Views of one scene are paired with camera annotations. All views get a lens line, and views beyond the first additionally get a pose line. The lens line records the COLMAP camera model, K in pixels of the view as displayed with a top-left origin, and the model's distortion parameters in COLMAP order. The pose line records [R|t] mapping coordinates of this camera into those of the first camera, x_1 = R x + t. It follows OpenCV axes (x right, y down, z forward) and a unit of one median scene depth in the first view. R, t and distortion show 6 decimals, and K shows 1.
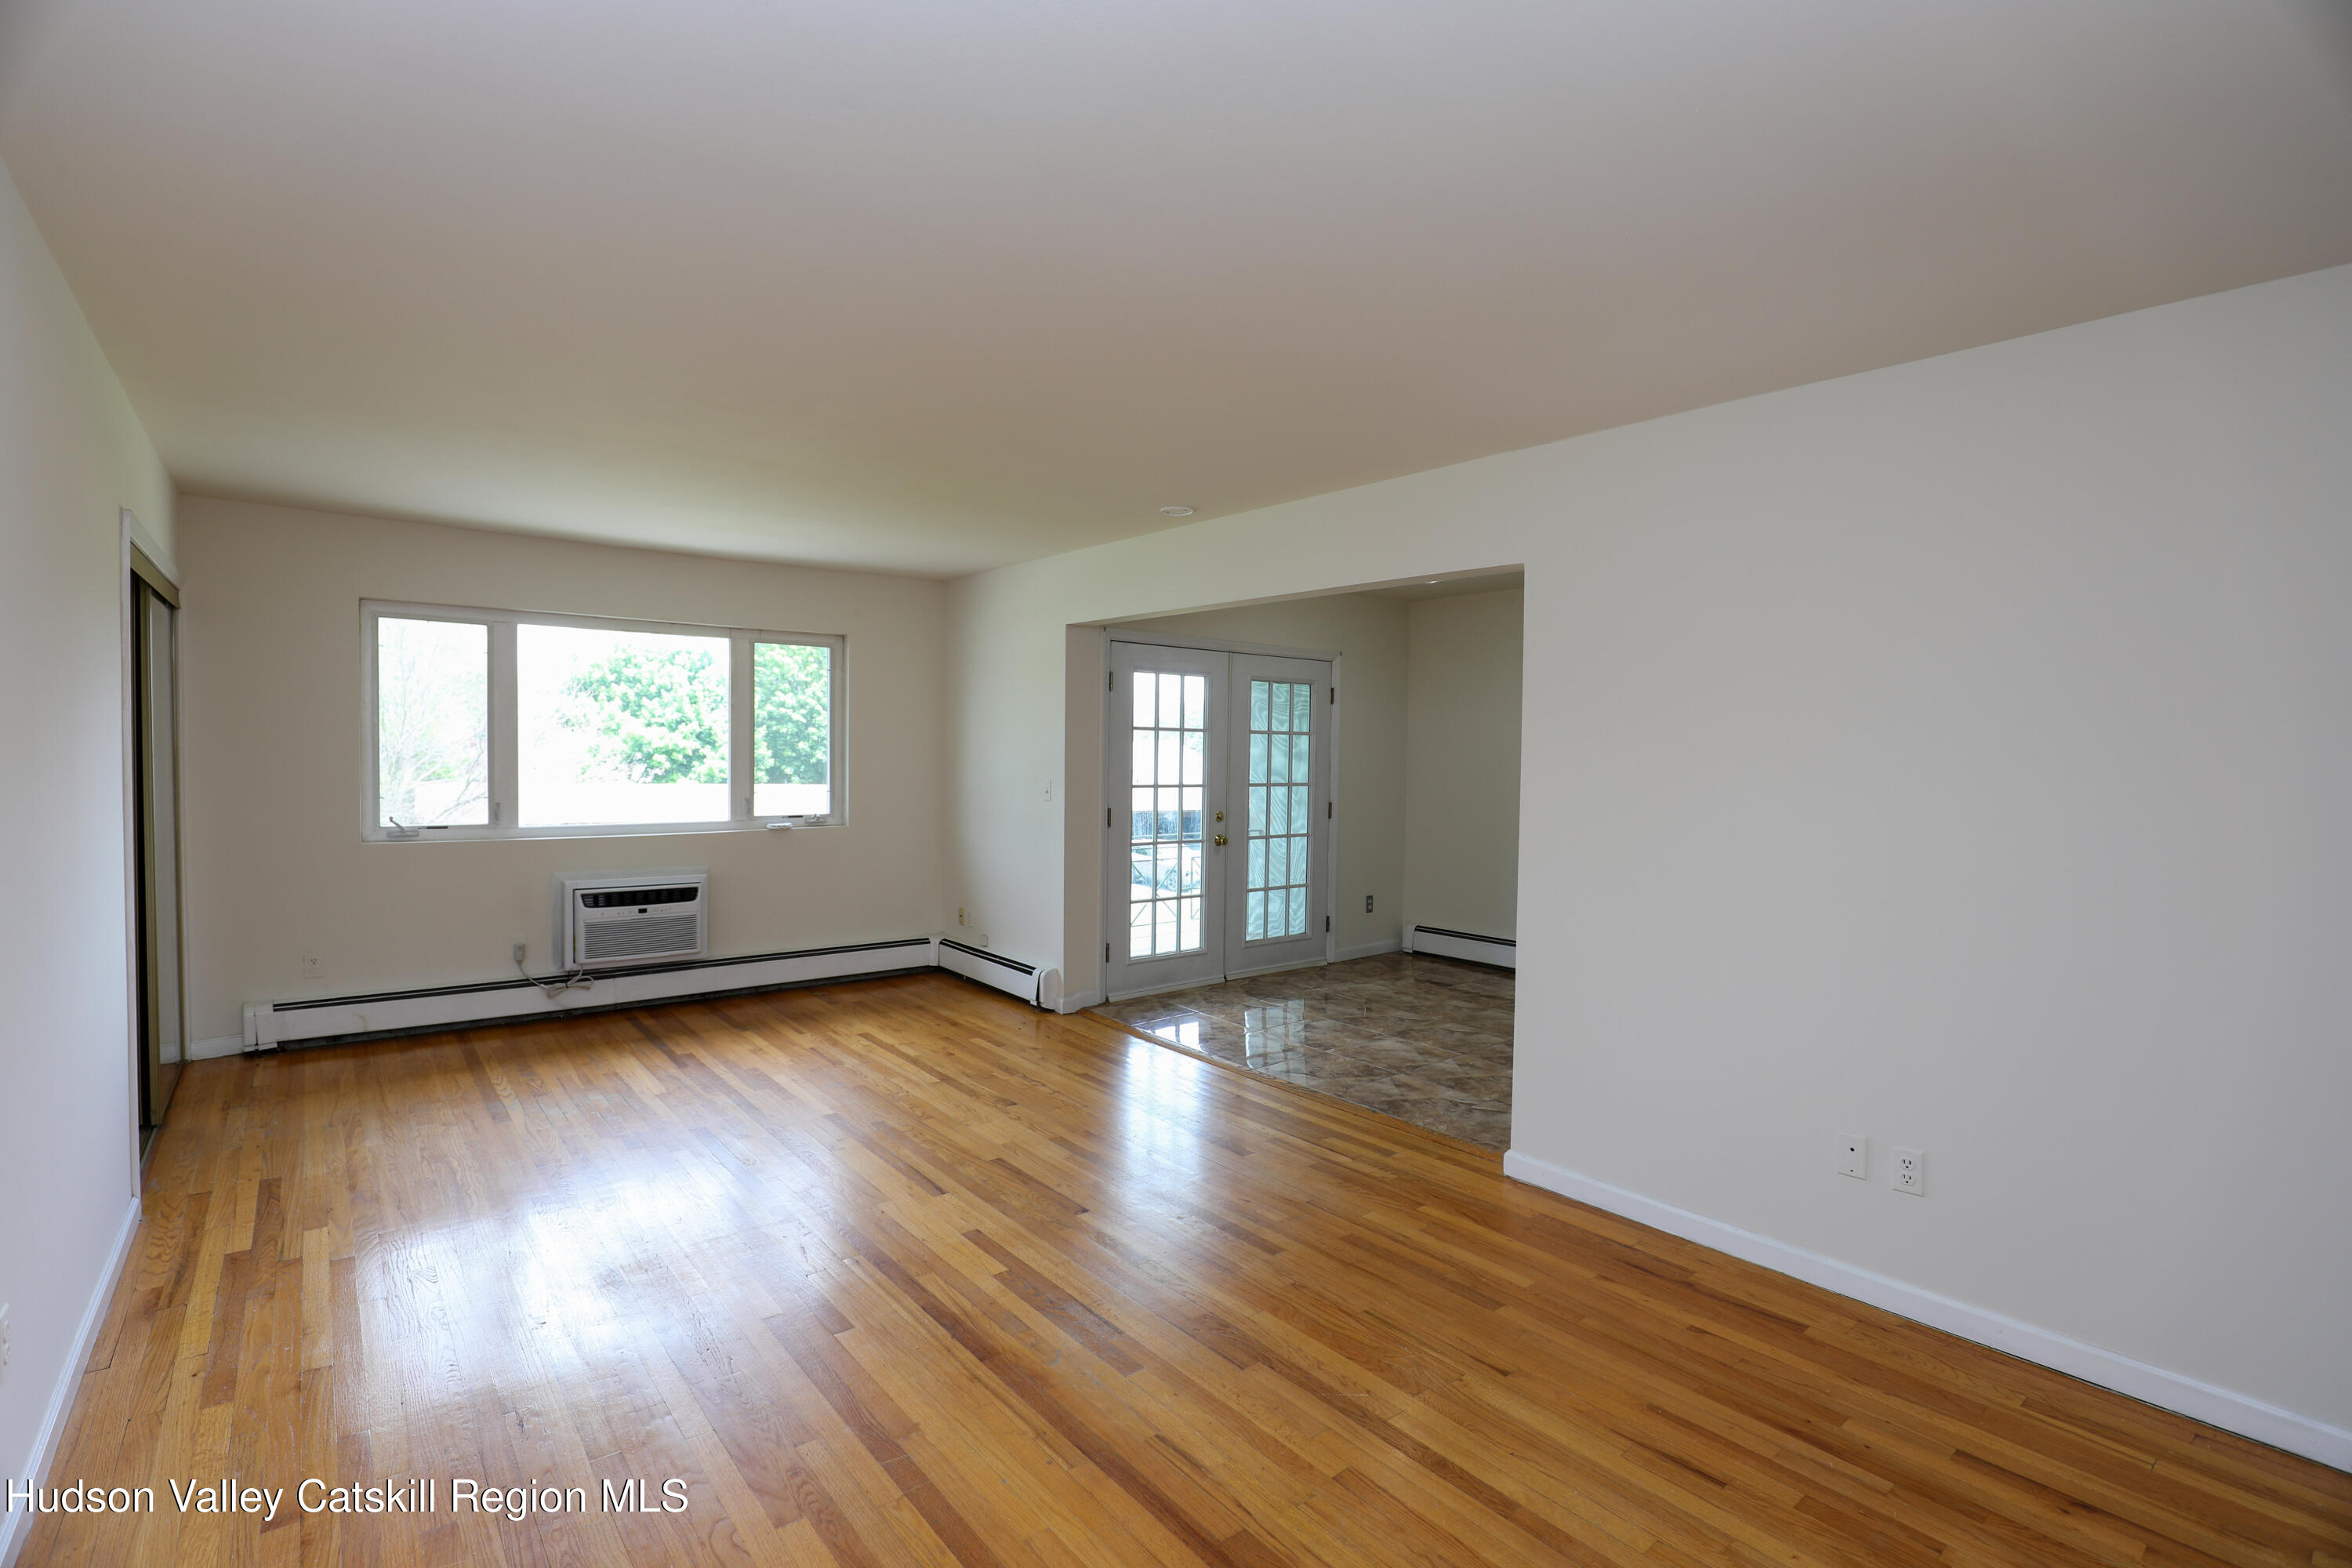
lens RADIAL K [[1080.4, 0, 1159.9], [0, 1080.4, 769.6], [0, 0, 1]] dist [-0.021147, 0.000469]
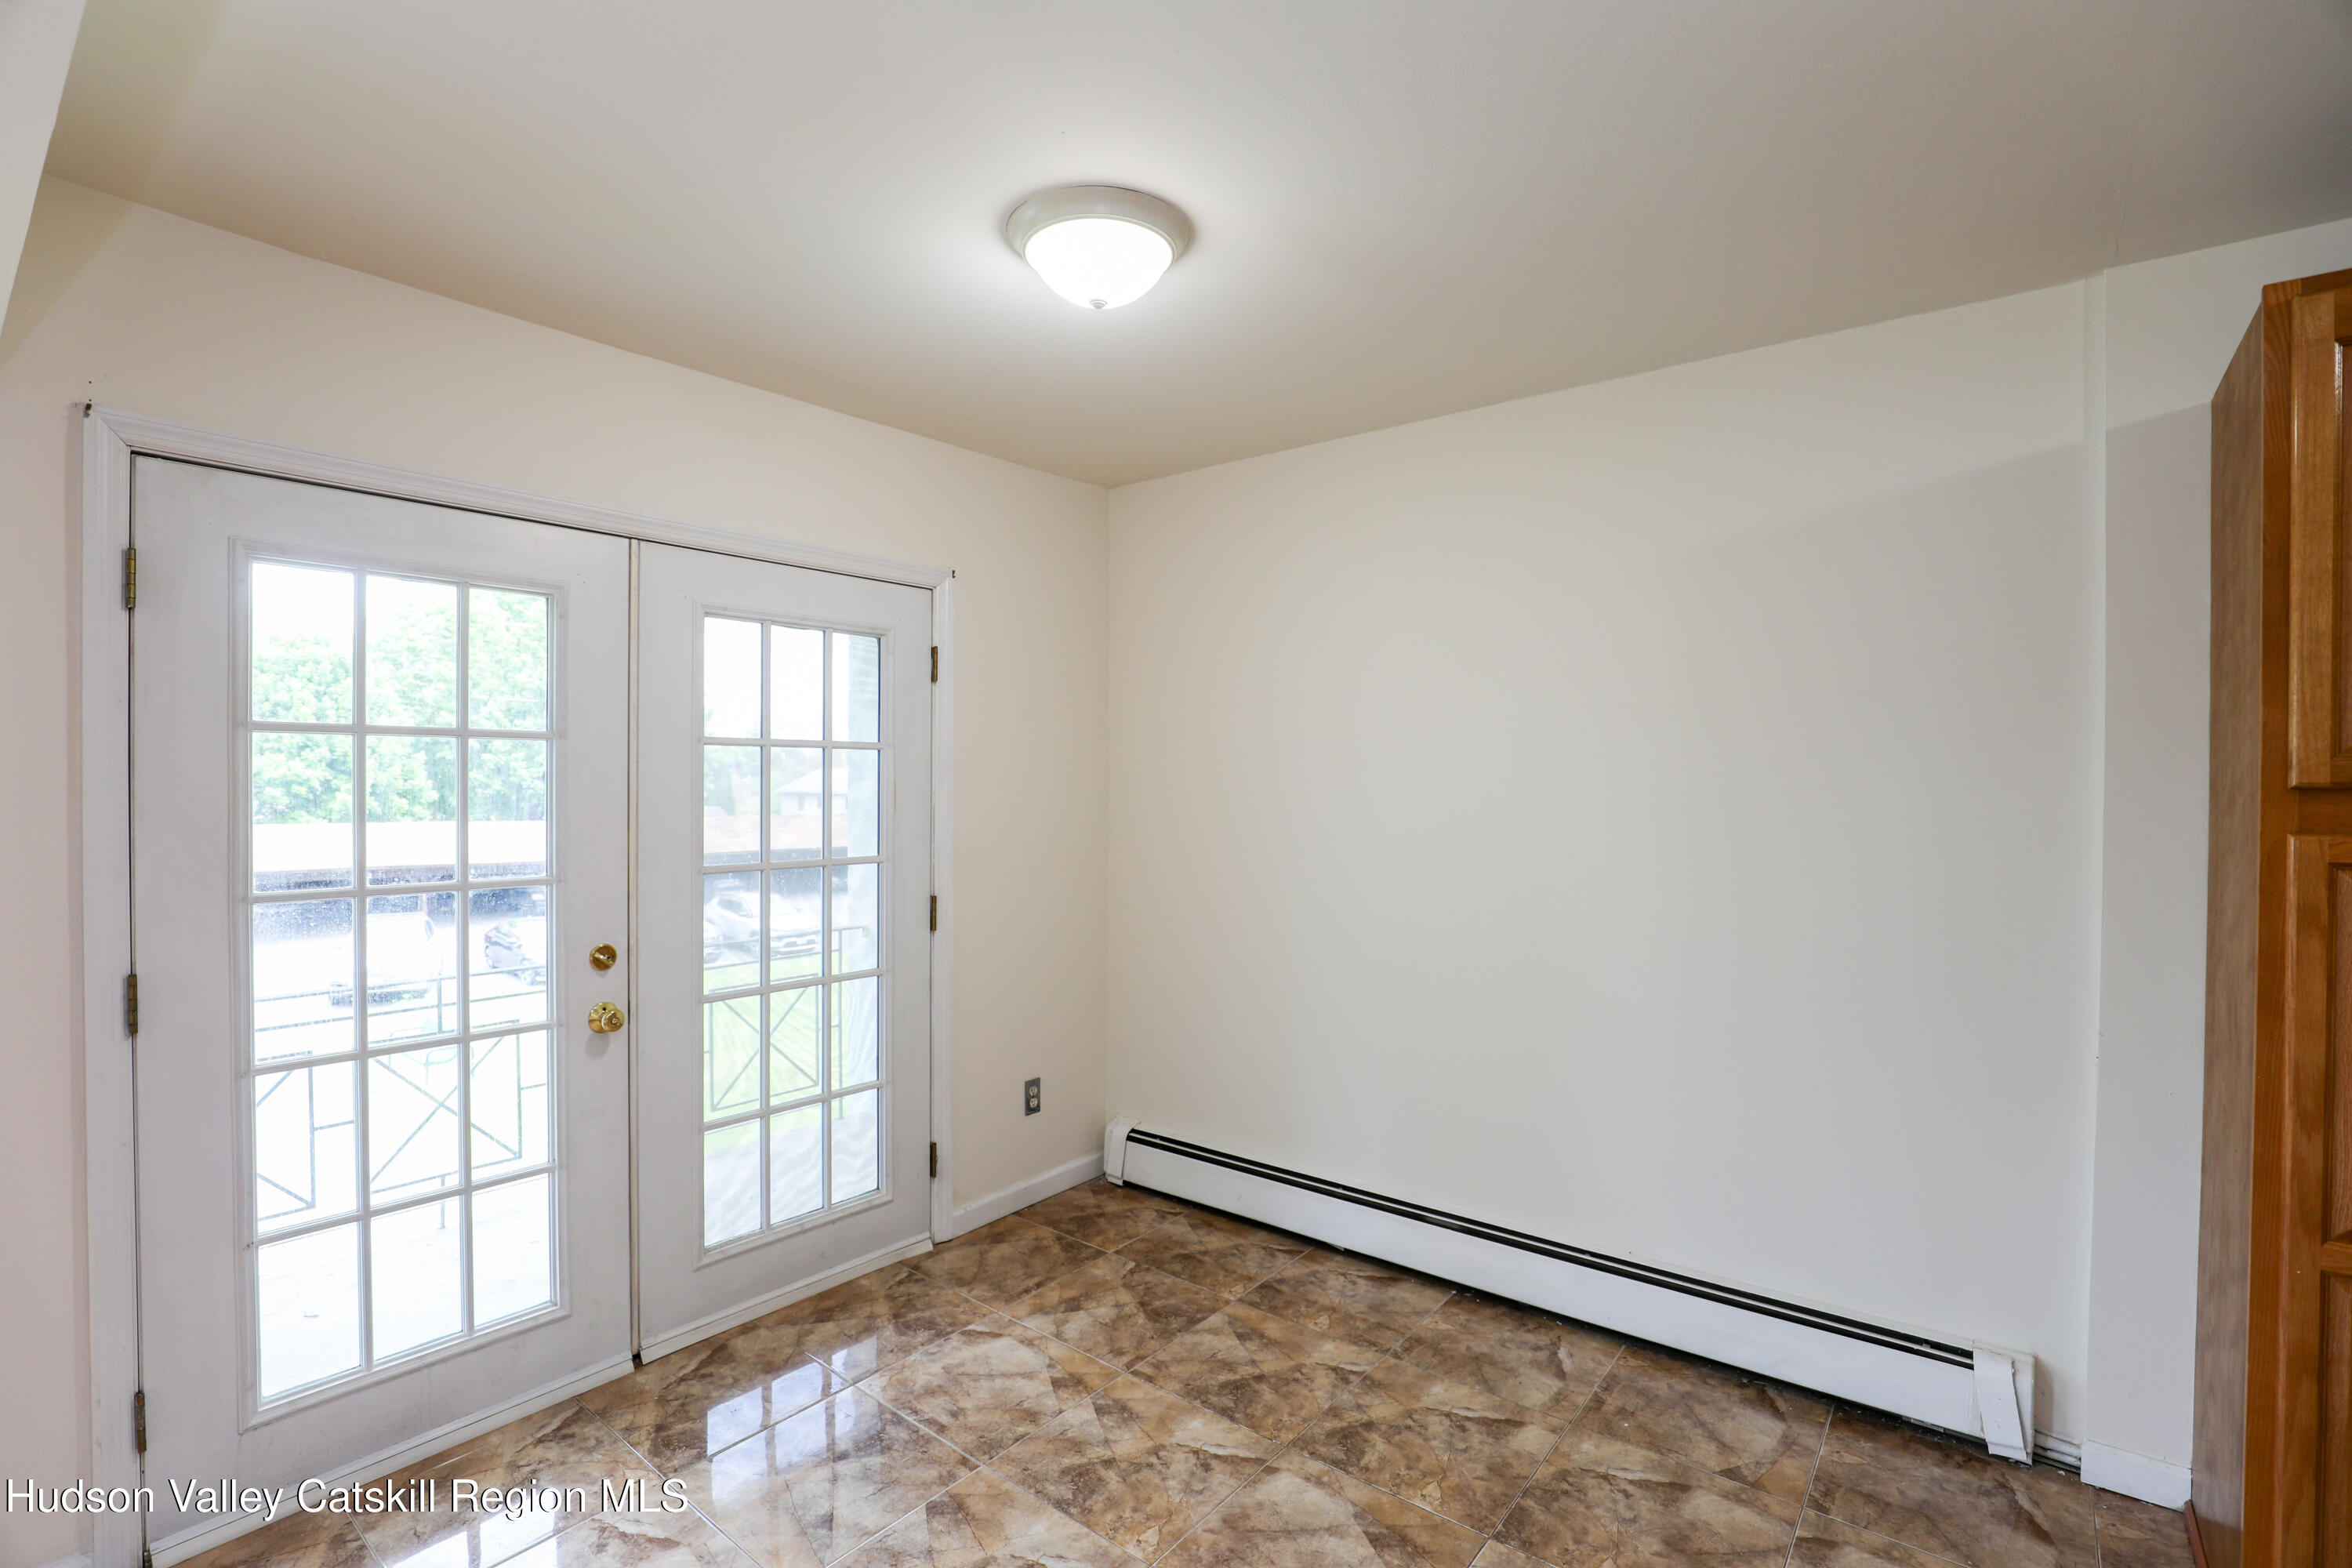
lens RADIAL K [[1080.4, 0, 1168.5], [0, 1080.4, 784.2], [0, 0, 1]] dist [-0.021147, 0.000469]
pose [[0.976795, -0.012216, 0.213826, 0.200159], [0.013936, 0.999882, -0.006540, -0.015905], [-0.213721, 0.009368, 0.976850, 0.673678]]
